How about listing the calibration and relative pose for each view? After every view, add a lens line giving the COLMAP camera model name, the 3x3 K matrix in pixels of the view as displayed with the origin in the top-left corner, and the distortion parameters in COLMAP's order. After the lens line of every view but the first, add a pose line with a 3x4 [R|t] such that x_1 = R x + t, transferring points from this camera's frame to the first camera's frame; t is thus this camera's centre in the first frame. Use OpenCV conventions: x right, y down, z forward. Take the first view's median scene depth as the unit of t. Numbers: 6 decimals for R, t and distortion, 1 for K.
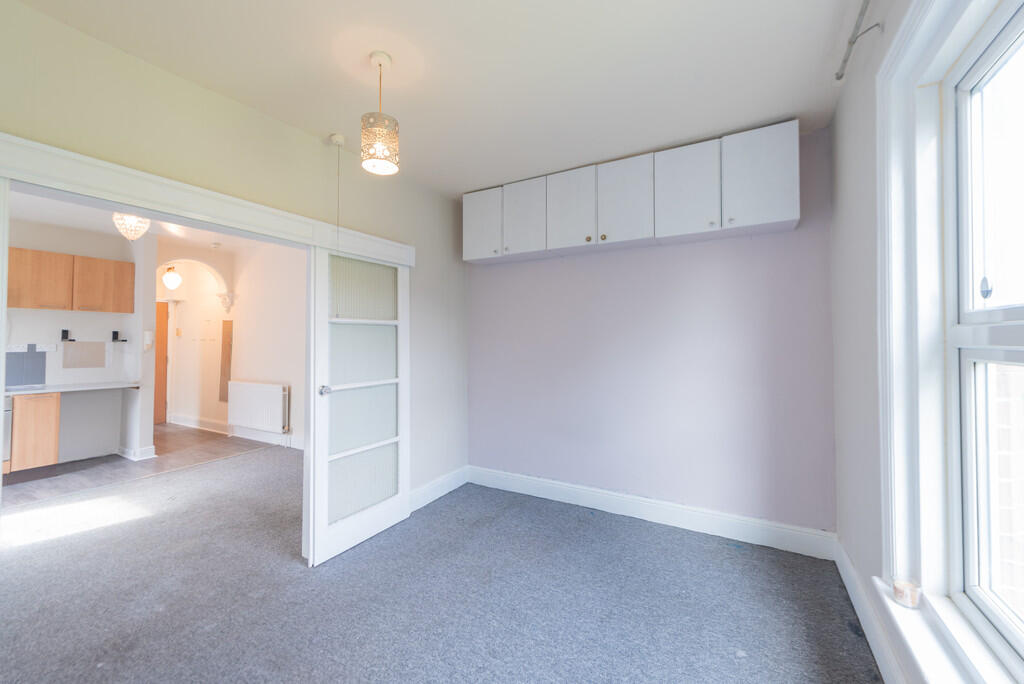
lens RADIAL K [[391.6, 0, 525.3], [0, 391.6, 335.8], [0, 0, 1]] dist [0.003036, 0.000175]
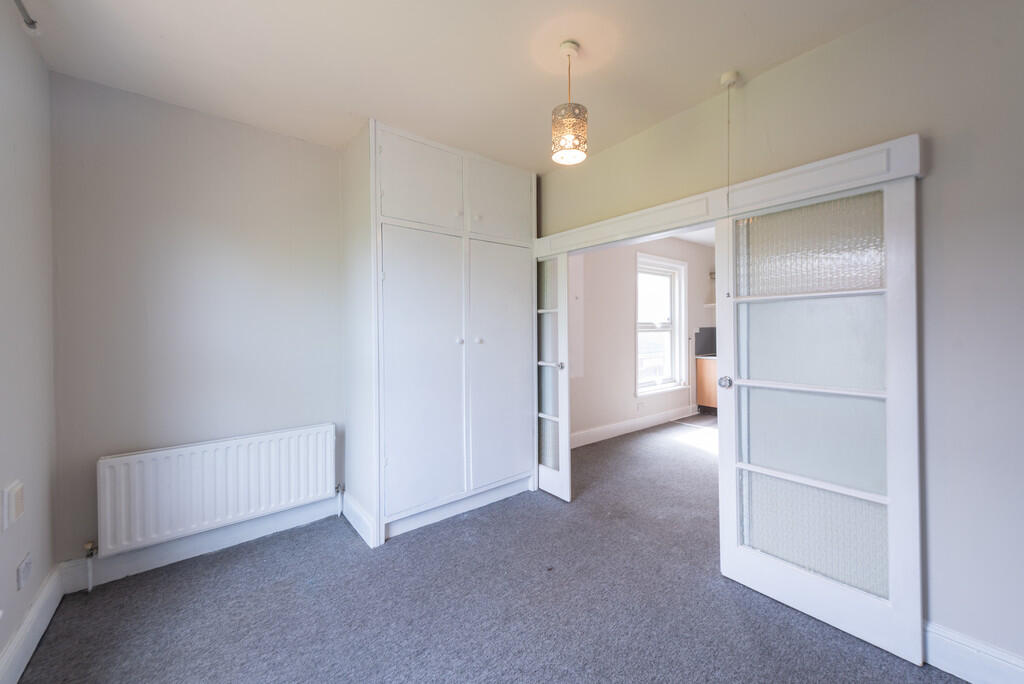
lens RADIAL K [[402.5, 0, 529.3], [0, 402.5, 335.2], [0, 0, 1]] dist [0.002502, -0.000036]
pose [[-0.354063, 0.023582, -0.934924, 0.408575], [0.019619, 0.999649, 0.017784, 0.010386], [0.935016, -0.012045, -0.354402, 0.790691]]
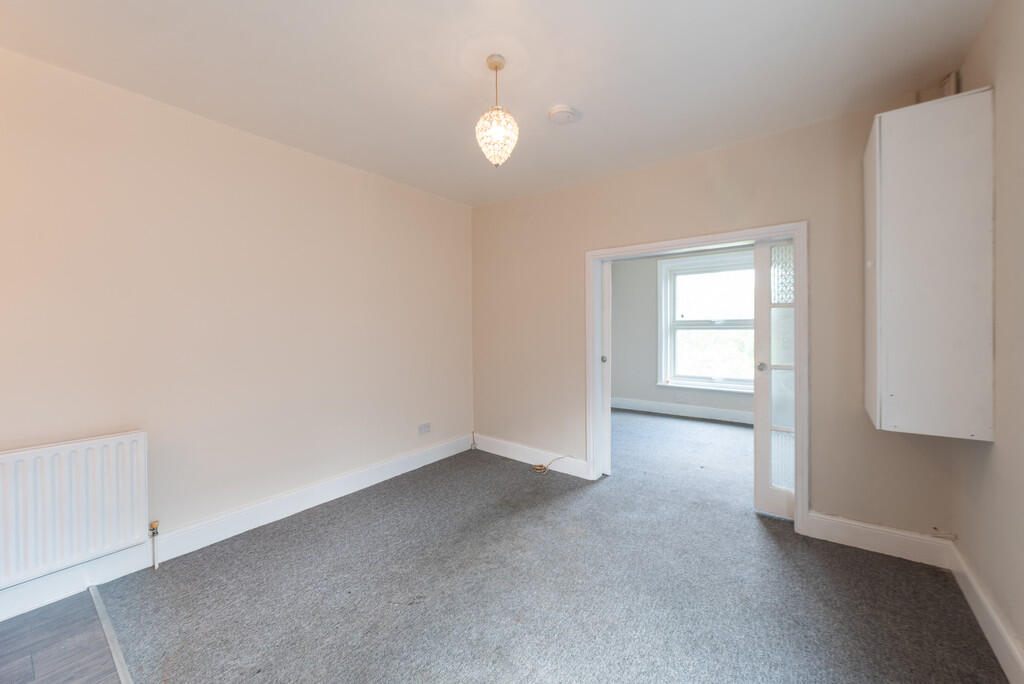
lens RADIAL K [[397.9, 0, 514.9], [0, 397.9, 335.6], [0, 0, 1]] dist [0.012517, 0.000006]
pose [[0.149400, -0.017866, 0.988615, -1.804102], [-0.007766, 0.999785, 0.019242, 0.023528], [-0.988746, -0.010552, 0.149229, 0.971947]]
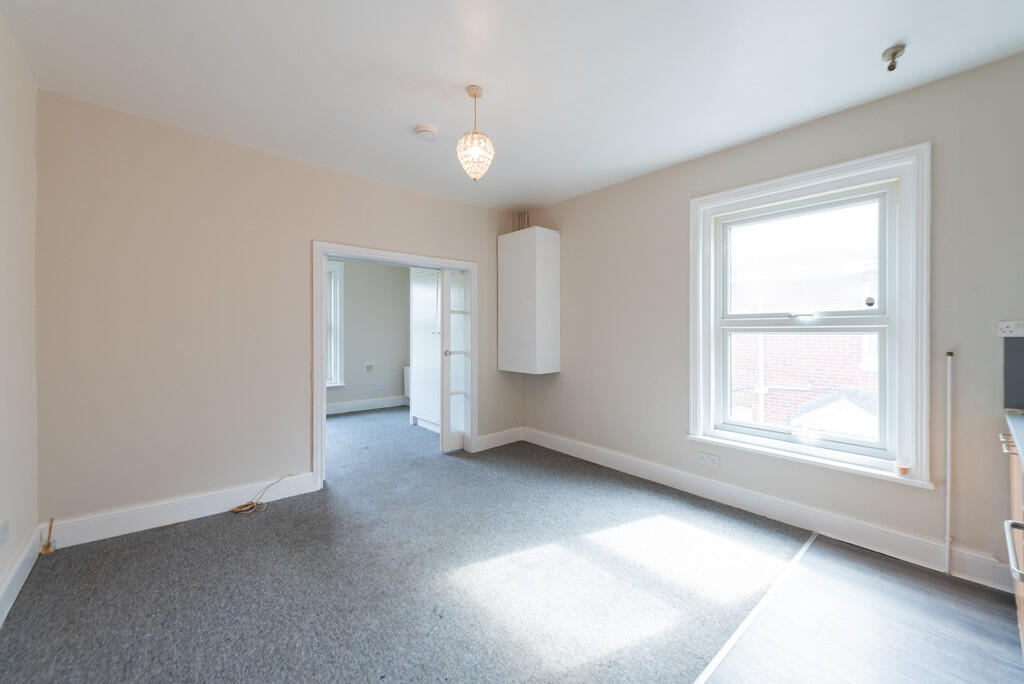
lens RADIAL K [[402.5, 0, 529.3], [0, 402.5, 335.2], [0, 0, 1]] dist [0.002502, -0.000036]
pose [[-0.945138, -0.000117, 0.326671, -1.487589], [-0.001615, 0.999989, -0.004314, 0.057037], [-0.326667, -0.004605, -0.945128, 1.839732]]
